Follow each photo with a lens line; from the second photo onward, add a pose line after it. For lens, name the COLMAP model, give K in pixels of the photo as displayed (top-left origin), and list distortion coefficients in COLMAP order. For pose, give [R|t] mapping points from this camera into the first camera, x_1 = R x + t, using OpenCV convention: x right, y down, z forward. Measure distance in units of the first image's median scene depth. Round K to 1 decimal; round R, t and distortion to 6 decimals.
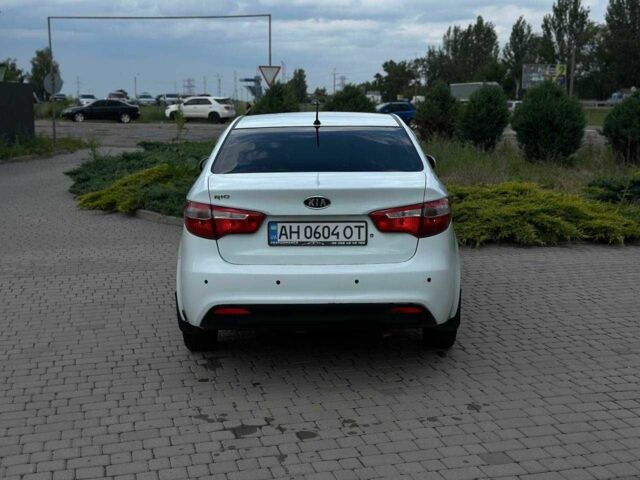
lens RADIAL K [[905.8, 0, 320.0], [0, 905.8, 240.0], [0, 0, 1]] dist [0.196393, -0.426236]
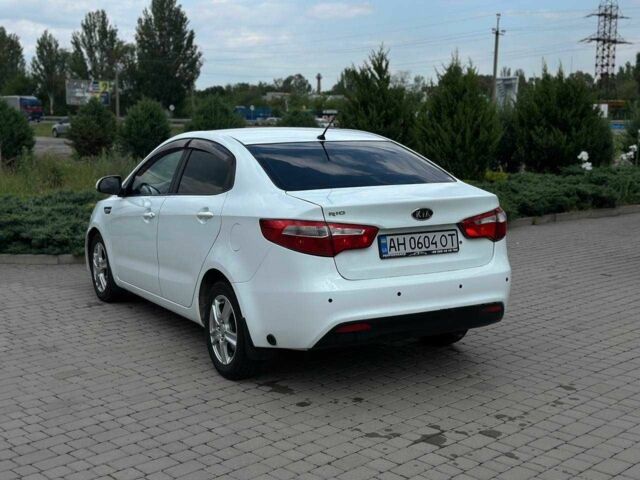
lens RADIAL K [[905.8, 0, 320.0], [0, 905.8, 240.0], [0, 0, 1]] dist [0.196393, -0.426236]
pose [[0.867110, -0.063767, 0.494019, -0.611883], [0.072121, 0.997394, 0.002154, -0.021935], [-0.492869, 0.033761, 0.869448, 0.152796]]
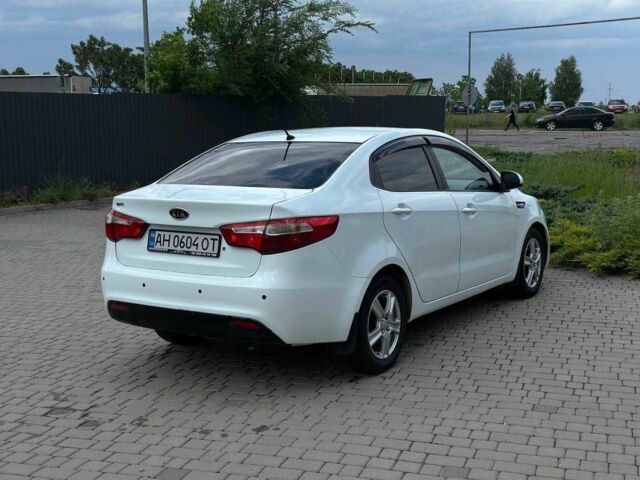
lens RADIAL K [[905.8, 0, 320.0], [0, 905.8, 240.0], [0, 0, 1]] dist [0.196393, -0.426236]
pose [[0.840267, 0.069520, -0.537698, 0.702126], [-0.073610, 0.997190, 0.013897, -0.037183], [0.537153, 0.027902, 0.843023, 0.187157]]
